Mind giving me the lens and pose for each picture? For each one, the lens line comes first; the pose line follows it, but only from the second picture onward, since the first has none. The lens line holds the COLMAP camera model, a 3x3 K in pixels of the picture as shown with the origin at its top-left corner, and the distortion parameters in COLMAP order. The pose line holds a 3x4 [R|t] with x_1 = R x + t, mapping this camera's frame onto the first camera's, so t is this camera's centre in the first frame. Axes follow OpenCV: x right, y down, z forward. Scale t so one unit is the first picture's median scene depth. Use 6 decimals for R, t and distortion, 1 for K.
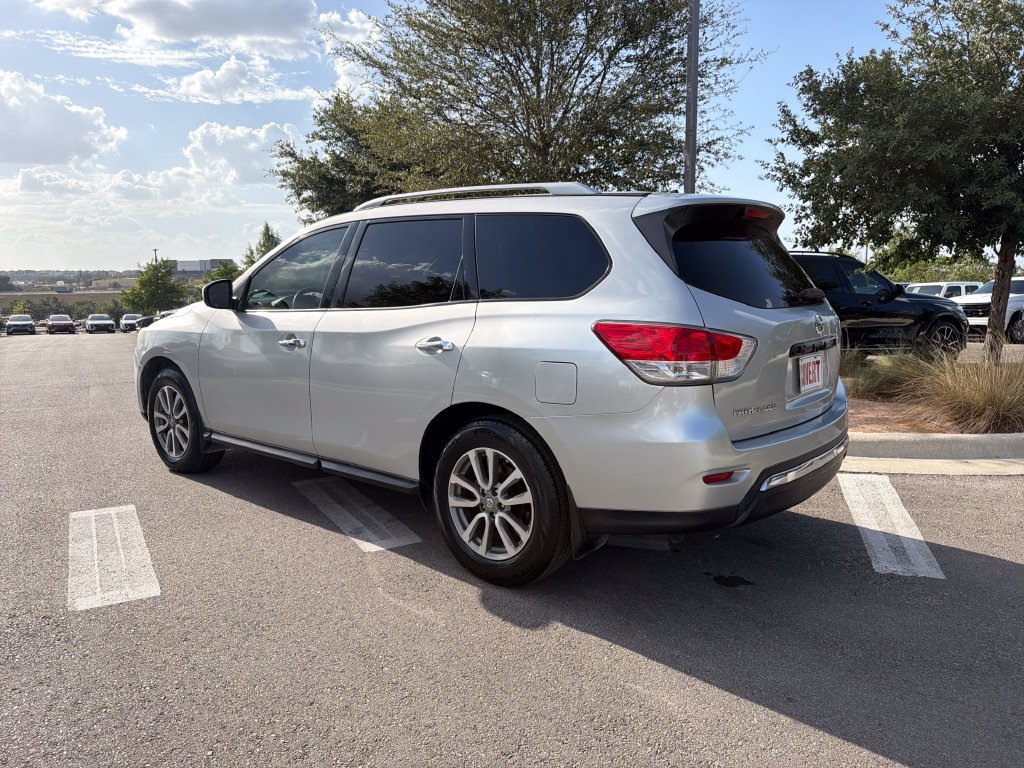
lens RADIAL K [[722.8, 0, 503.0], [0, 722.8, 383.8], [0, 0, 1]] dist [0.033819, -0.044172]
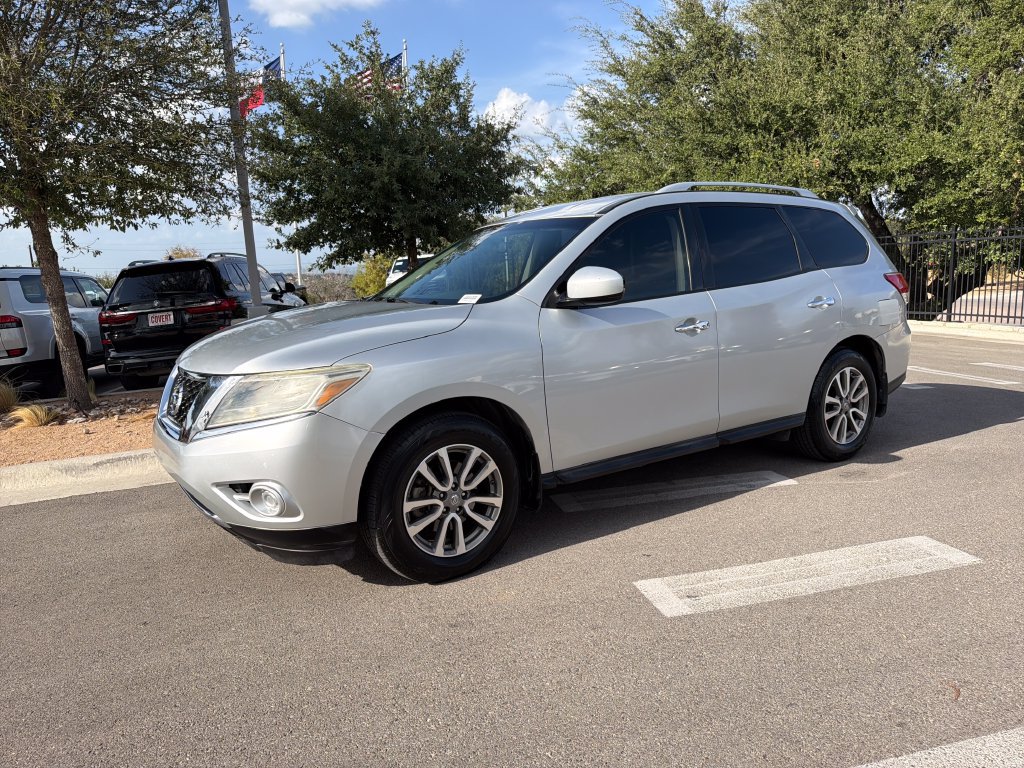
lens RADIAL K [[722.8, 0, 512.4], [0, 722.8, 383.6], [0, 0, 1]] dist [0.033819, -0.044172]
pose [[0.307439, -0.162804, 0.937537, -1.536513], [0.185887, 0.976549, 0.108622, -0.157333], [-0.933235, 0.140882, 0.330492, 1.096428]]
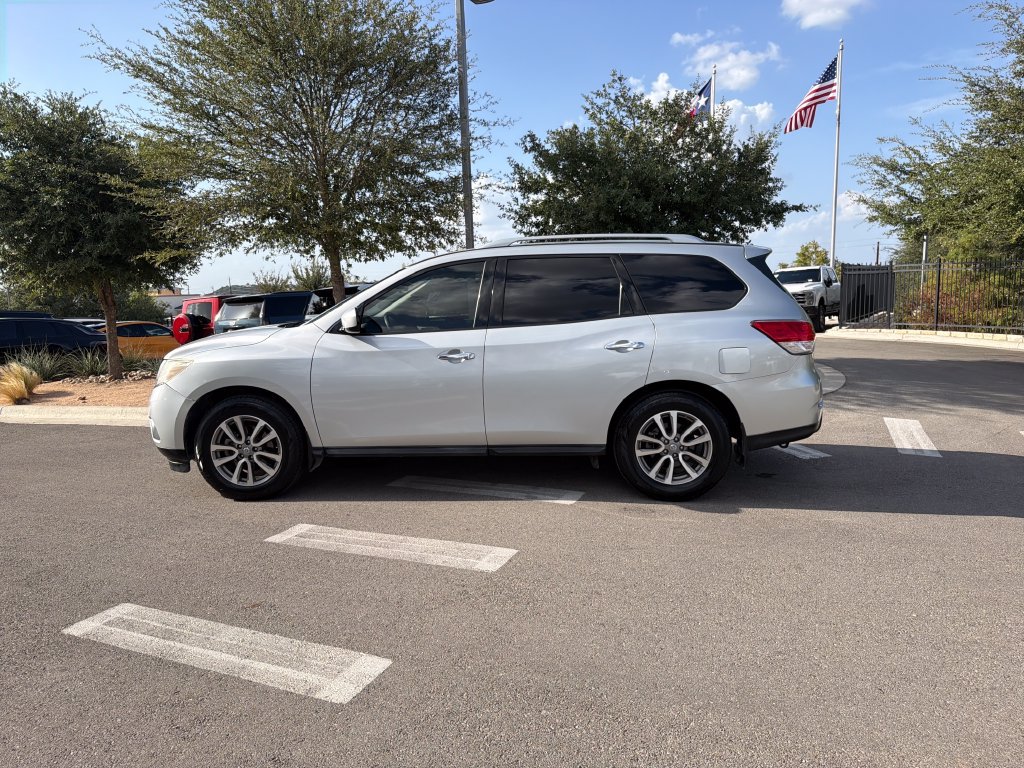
lens RADIAL K [[722.8, 0, 510.4], [0, 722.8, 387.9], [0, 0, 1]] dist [0.033819, -0.044172]
pose [[0.830619, -0.092339, 0.549131, -1.066604], [0.105967, 0.994346, 0.006917, -0.003456], [-0.546665, 0.052444, 0.835708, -0.069179]]
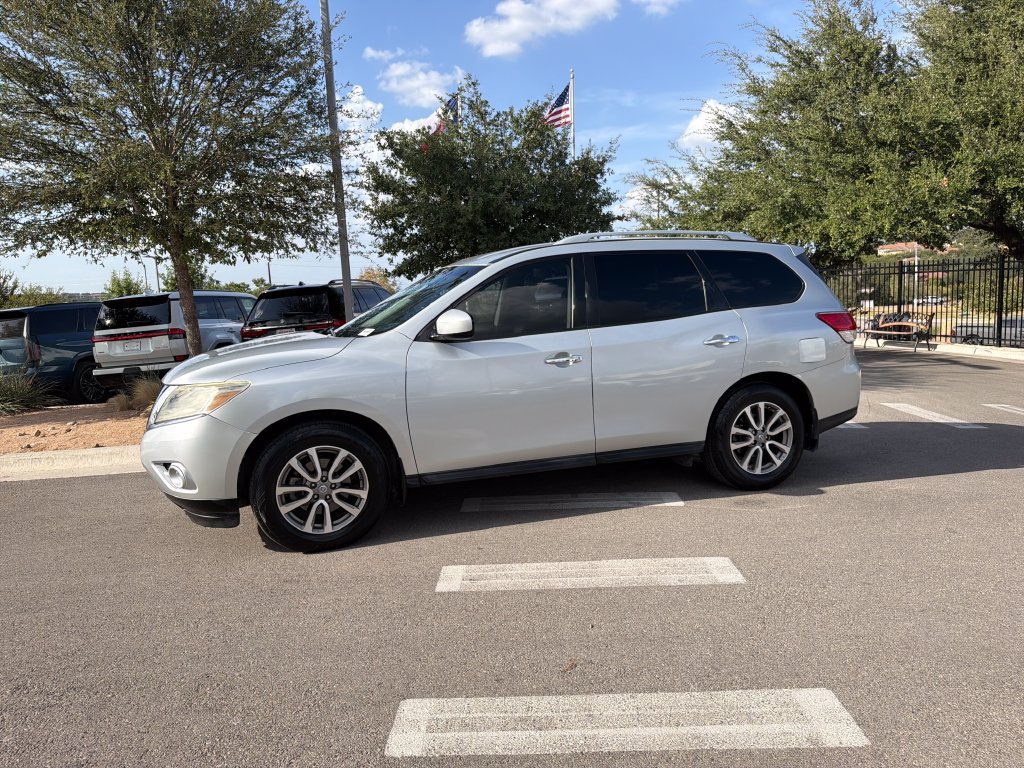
lens RADIAL K [[722.8, 0, 511.4], [0, 722.8, 377.9], [0, 0, 1]] dist [0.033819, -0.044172]
pose [[0.548988, -0.119686, 0.827216, -1.516445], [0.162667, 0.986070, 0.034715, -0.097307], [-0.819848, 0.115503, 0.560810, 0.534782]]
